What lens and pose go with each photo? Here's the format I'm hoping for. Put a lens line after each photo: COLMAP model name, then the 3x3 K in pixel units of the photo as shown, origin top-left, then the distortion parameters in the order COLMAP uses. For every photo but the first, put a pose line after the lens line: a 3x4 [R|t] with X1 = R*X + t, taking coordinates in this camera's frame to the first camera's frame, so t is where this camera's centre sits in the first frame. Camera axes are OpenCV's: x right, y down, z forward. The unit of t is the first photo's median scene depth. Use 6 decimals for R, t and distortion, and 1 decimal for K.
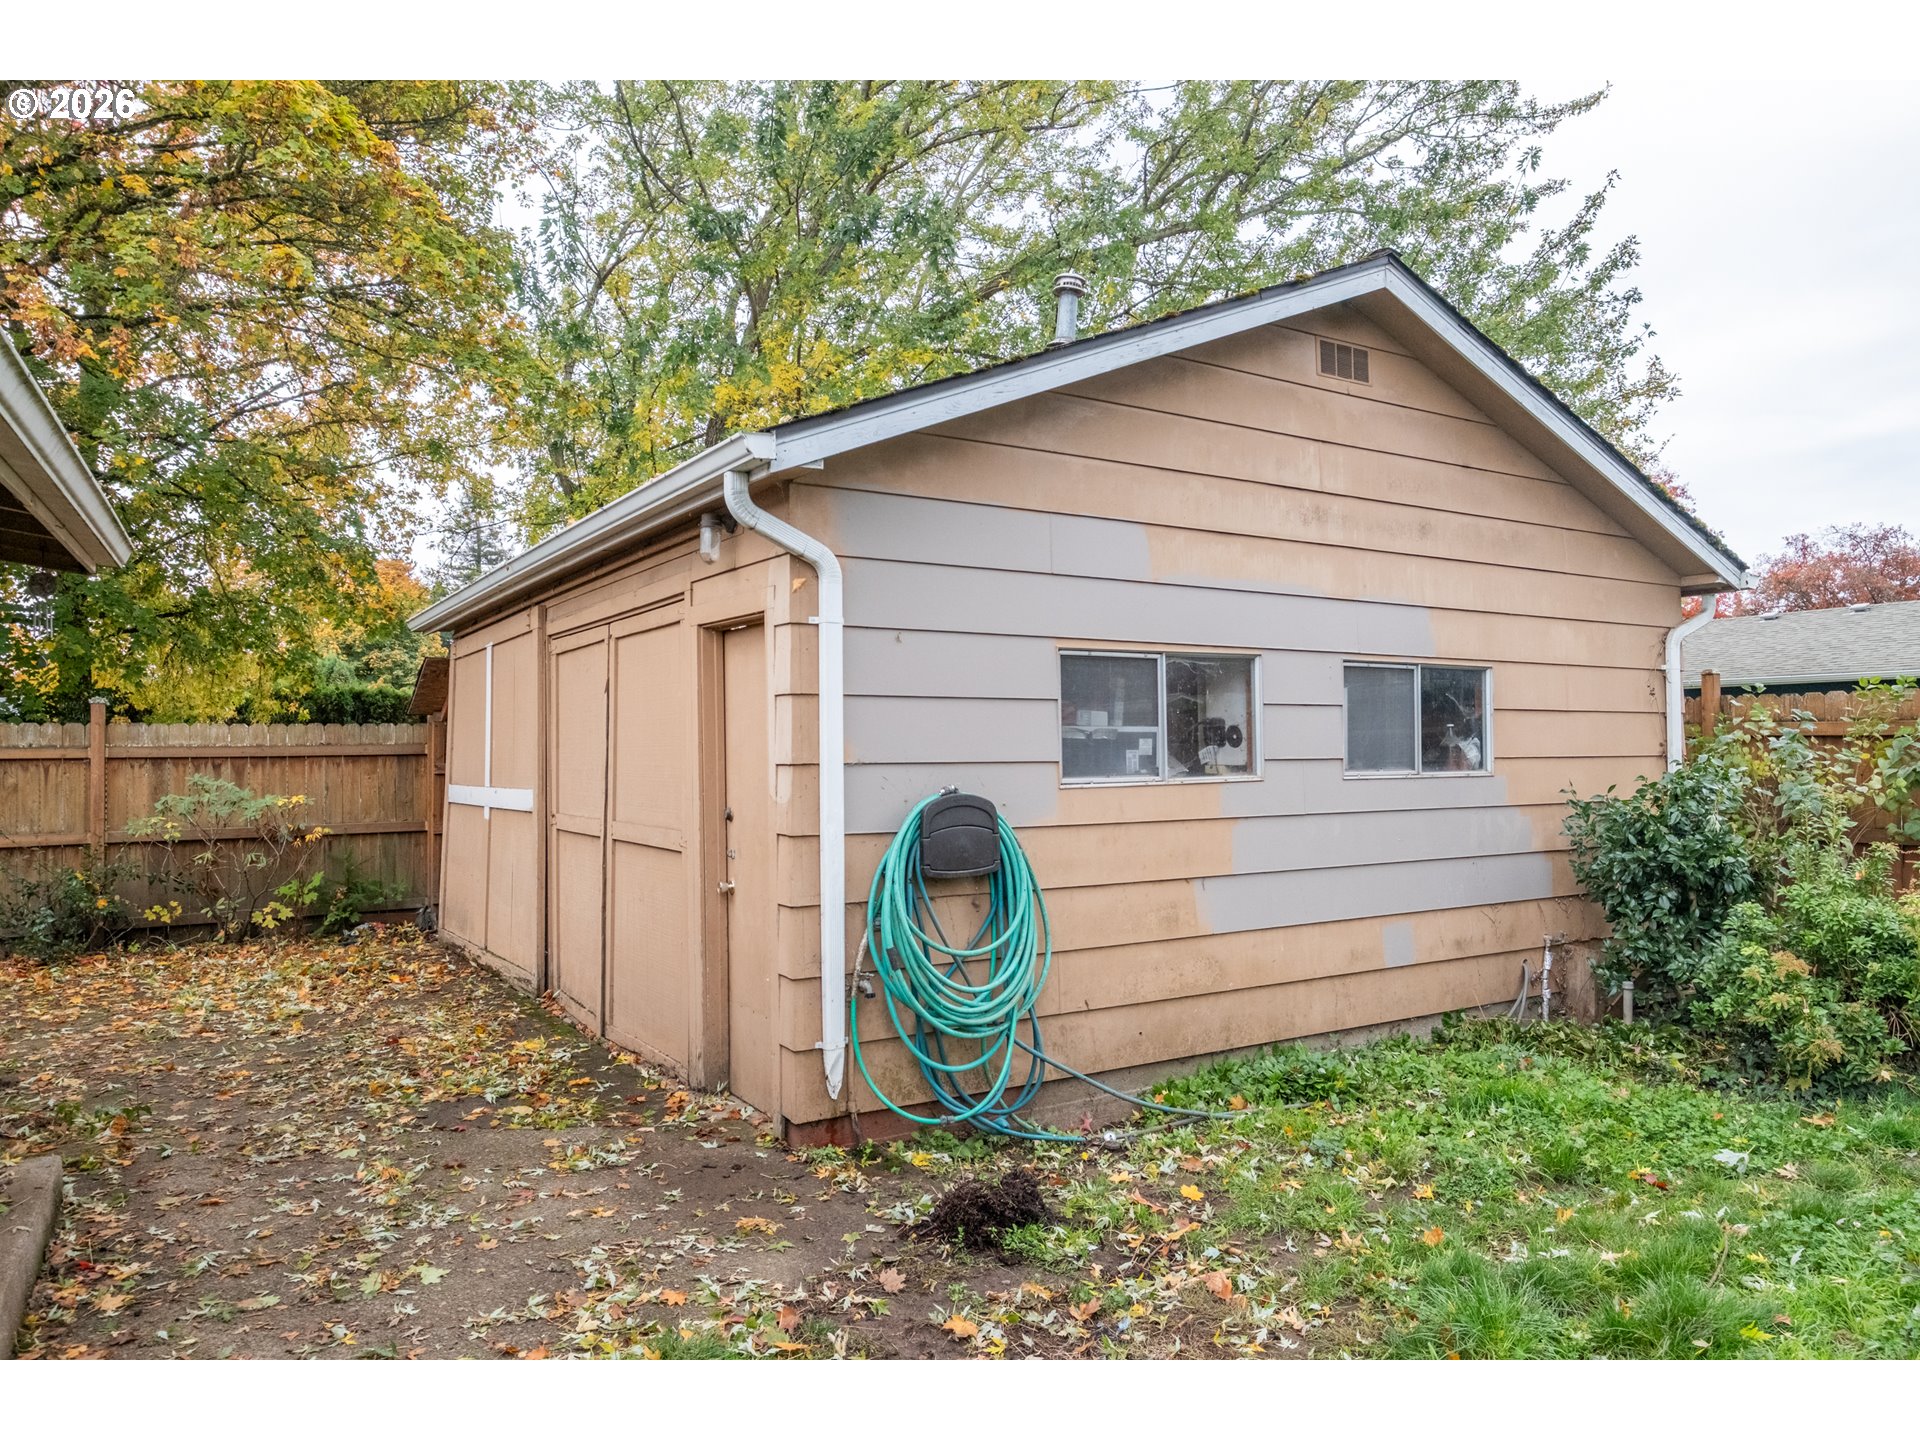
lens RADIAL K [[1318.4, 0, 995.4], [0, 1318.4, 713.9], [0, 0, 1]] dist [0.001502, 0.003833]
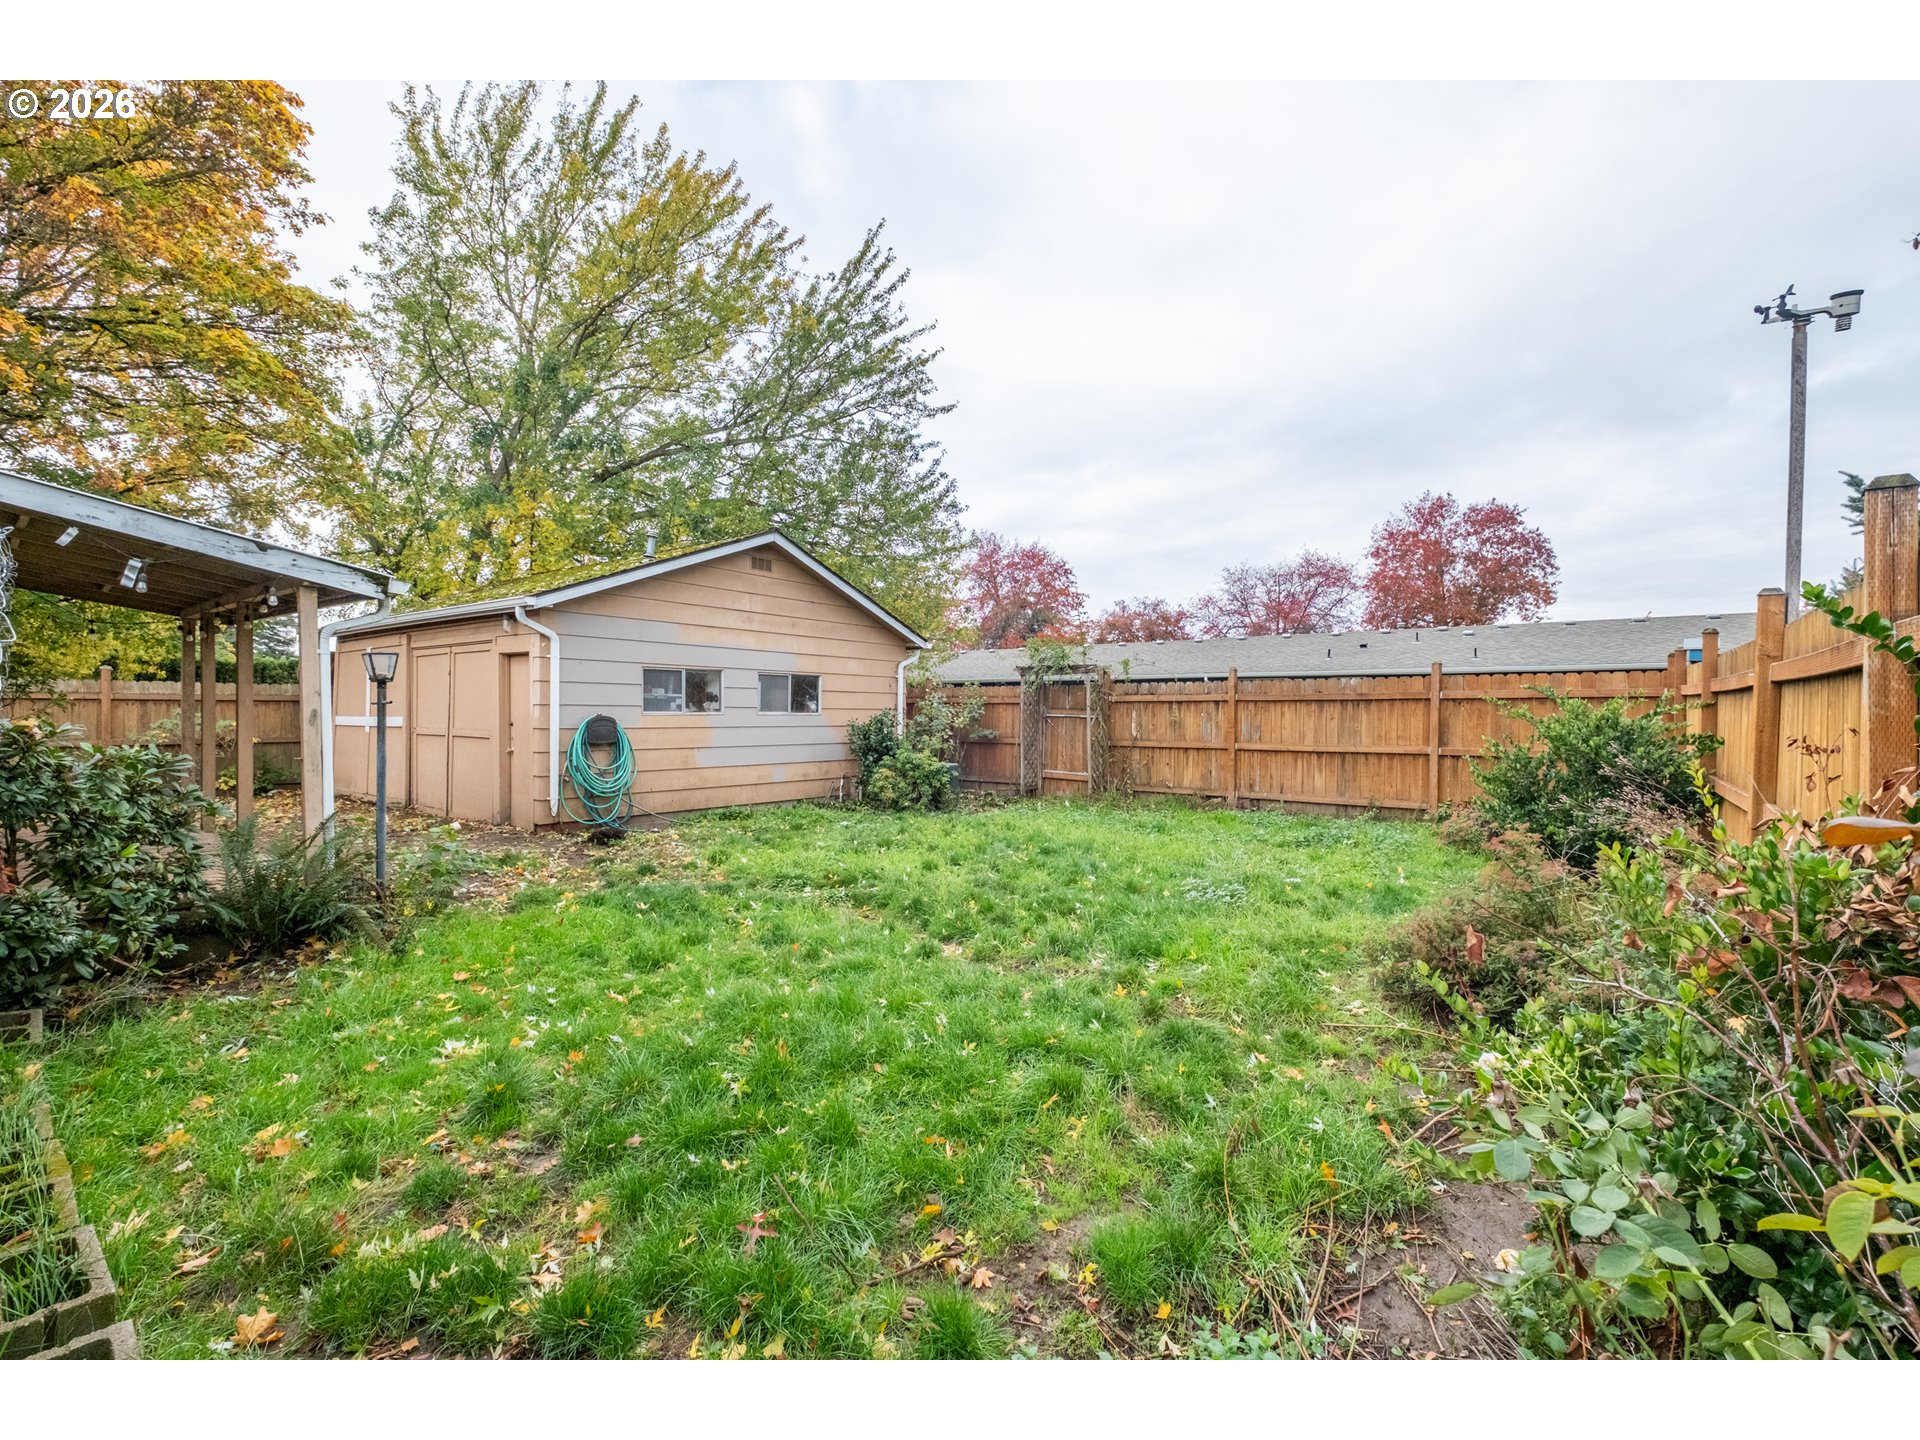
lens RADIAL K [[791.8, 0, 963.0], [0, 791.8, 706.0], [0, 0, 1]] dist [0.001224, -0.000196]
pose [[0.936434, 0.015832, 0.350486, 0.089210], [-0.024172, 0.999519, 0.019432, -0.013050], [-0.350010, -0.026669, 0.936366, -0.791396]]
